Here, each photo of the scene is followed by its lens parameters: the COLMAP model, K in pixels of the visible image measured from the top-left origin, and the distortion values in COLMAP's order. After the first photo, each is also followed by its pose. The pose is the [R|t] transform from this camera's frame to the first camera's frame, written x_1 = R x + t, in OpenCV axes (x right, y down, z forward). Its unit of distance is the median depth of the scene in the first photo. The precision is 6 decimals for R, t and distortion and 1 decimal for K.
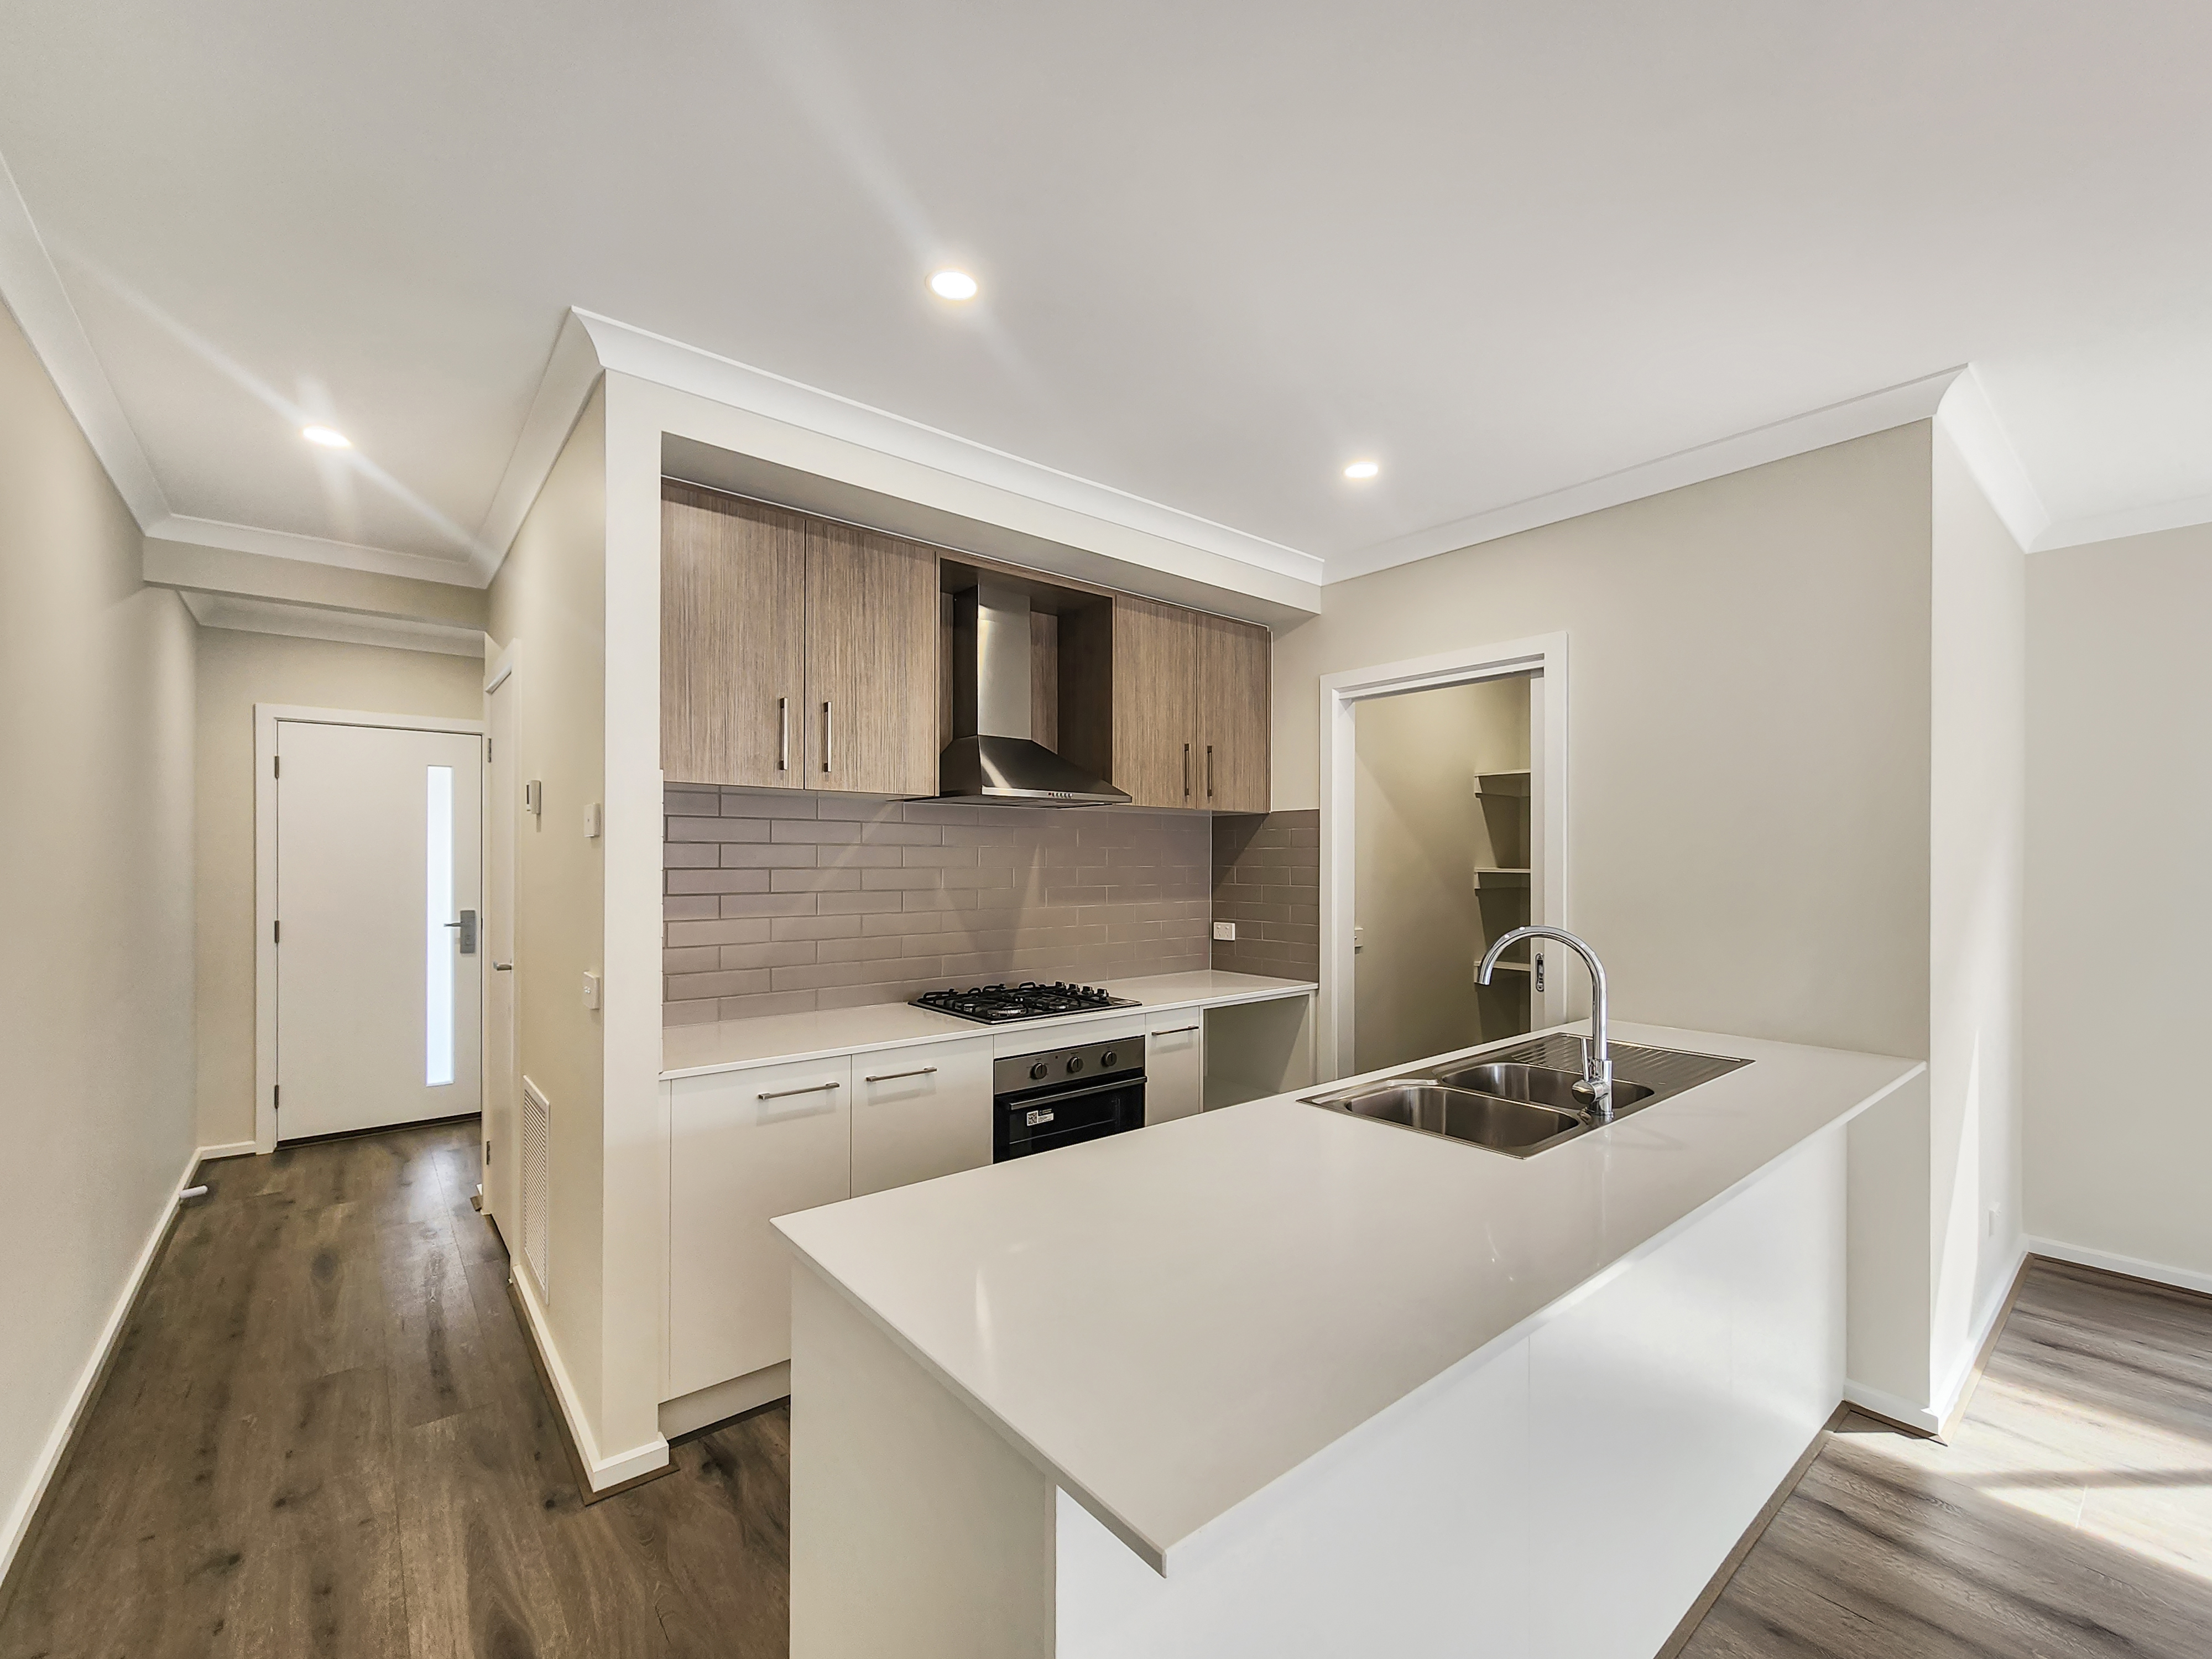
lens RADIAL K [[923.2, 0, 1108.2], [0, 923.2, 873.5], [0, 0, 1]] dist [0.001238, 0.000433]
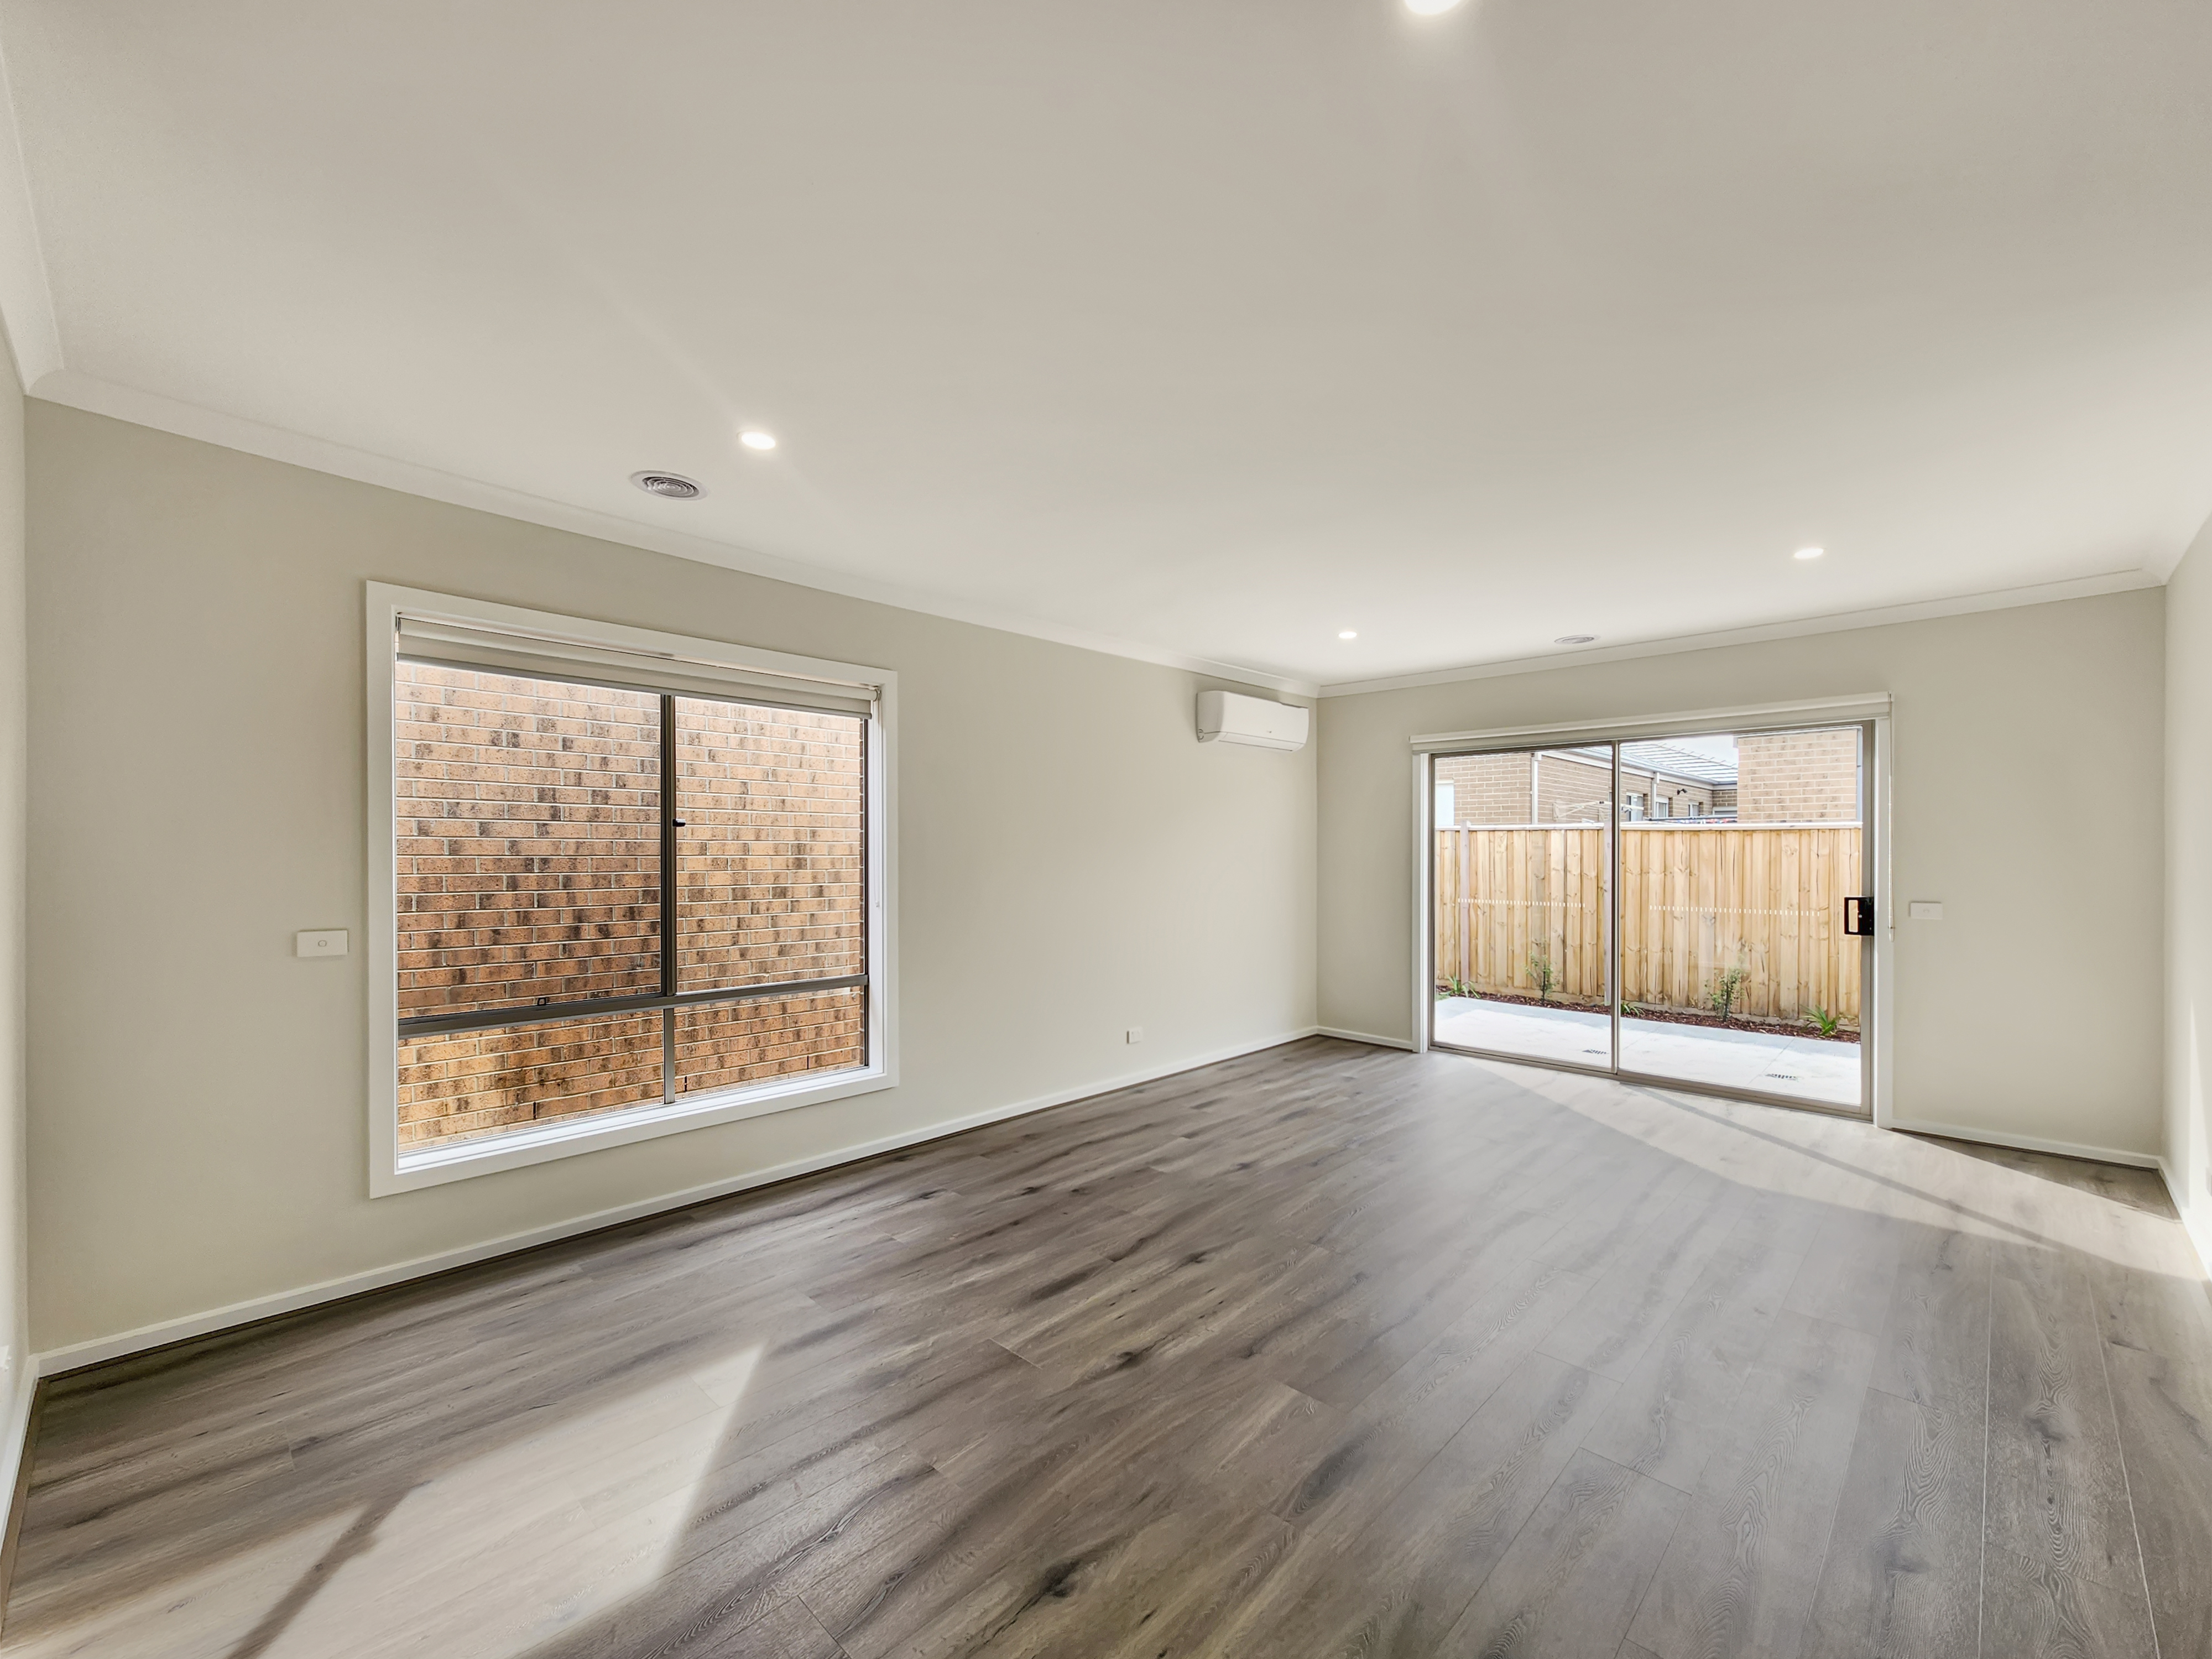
lens RADIAL K [[921.6, 0, 1108.6], [0, 921.6, 837.9], [0, 0, 1]] dist [-0.000143, -0.000370]
pose [[-0.112302, 0.015513, 0.993553, 0.198523], [0.005365, 0.999873, -0.015005, 0.002153], [-0.993660, 0.003646, -0.112371, 0.273381]]
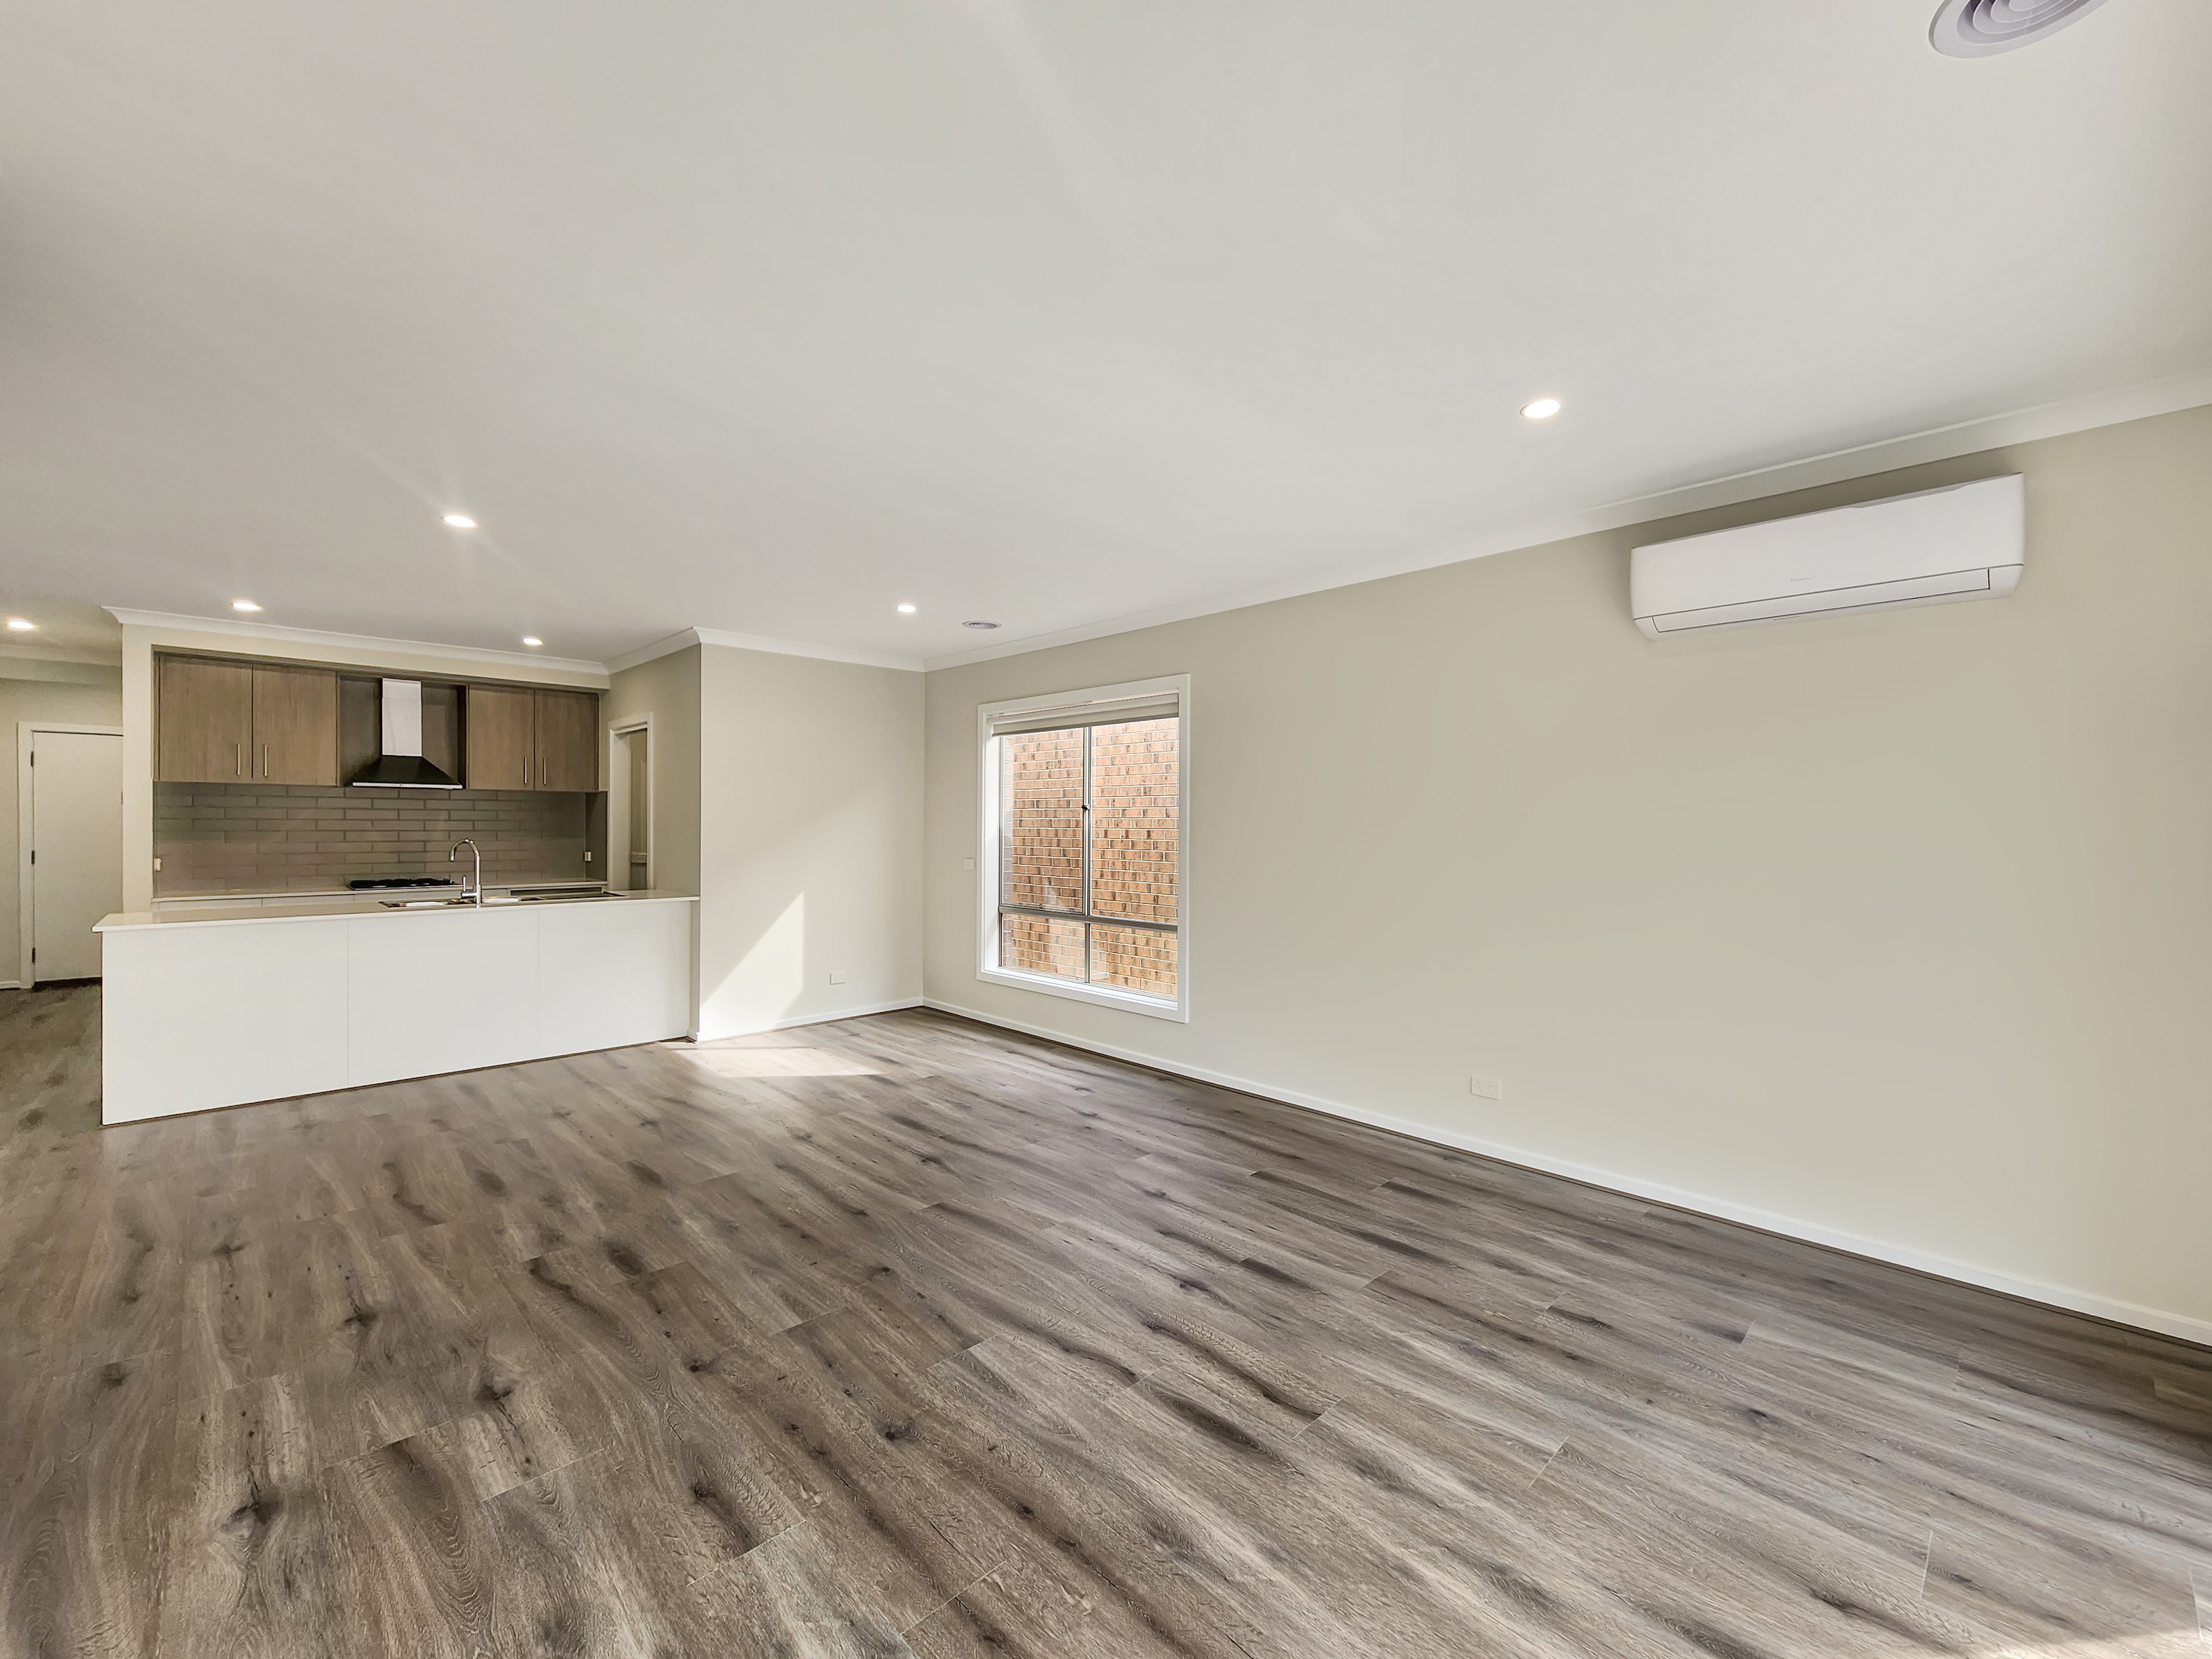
lens RADIAL K [[909.2, 0, 1106.0], [0, 909.2, 829.5], [0, 0, 1]] dist [0.000913, -0.000010]
pose [[0.997279, 0.006073, 0.073468, 1.327986], [-0.005951, 0.999981, -0.001879, 0.009568], [-0.073478, 0.001437, 0.997296, -1.142312]]
